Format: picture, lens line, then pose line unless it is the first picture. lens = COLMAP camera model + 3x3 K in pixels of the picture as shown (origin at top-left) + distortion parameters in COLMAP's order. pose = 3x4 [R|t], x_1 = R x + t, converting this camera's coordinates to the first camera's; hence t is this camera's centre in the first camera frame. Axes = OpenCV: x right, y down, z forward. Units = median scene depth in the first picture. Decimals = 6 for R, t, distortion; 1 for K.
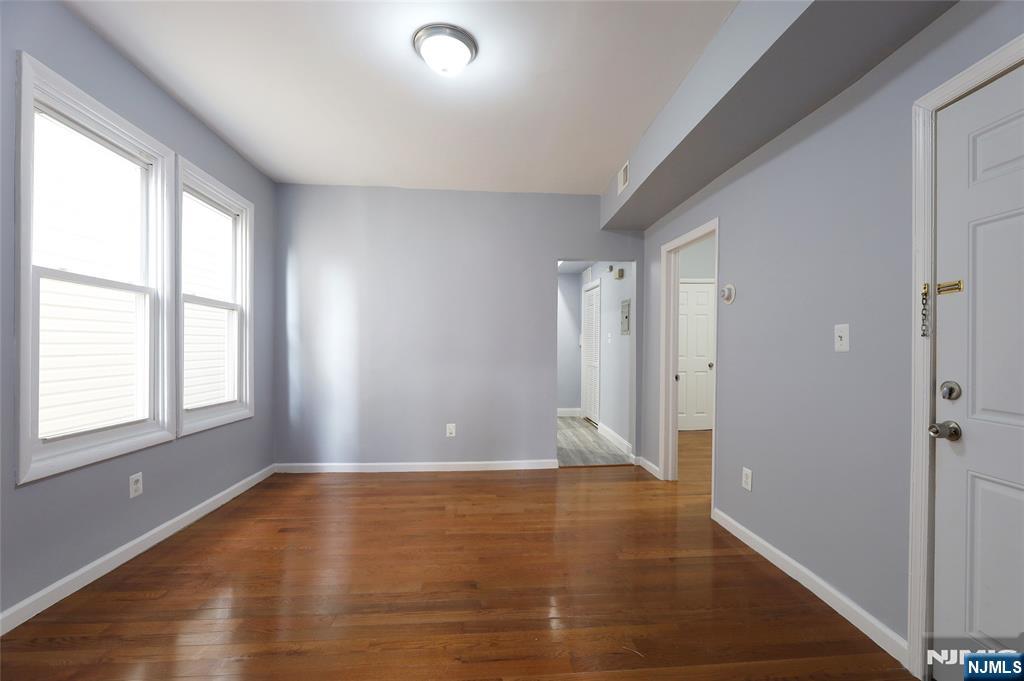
lens RADIAL K [[433.4, 0, 512.0], [0, 433.4, 340.5], [0, 0, 1]] dist [-0.001218, -0.000390]
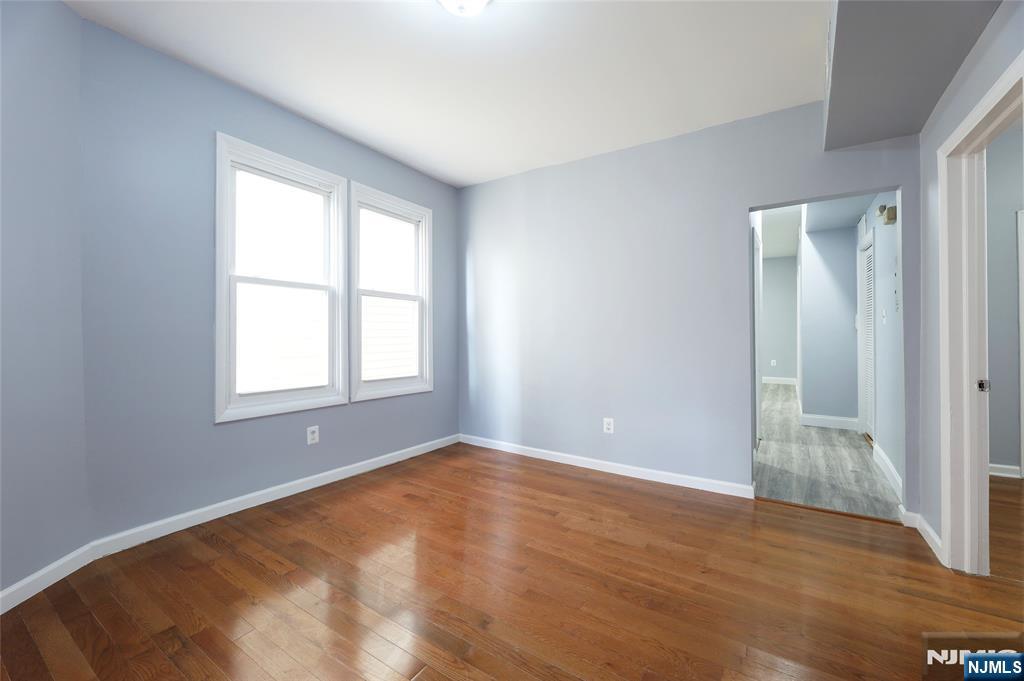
lens RADIAL K [[412.7, 0, 500.5], [0, 412.7, 324.6], [0, 0, 1]] dist [-0.000360, -0.000148]
pose [[0.783154, -0.014925, -0.621649, 0.281789], [0.010712, 0.999887, -0.010511, 0.011873], [0.621736, 0.001573, 0.783226, 0.277859]]
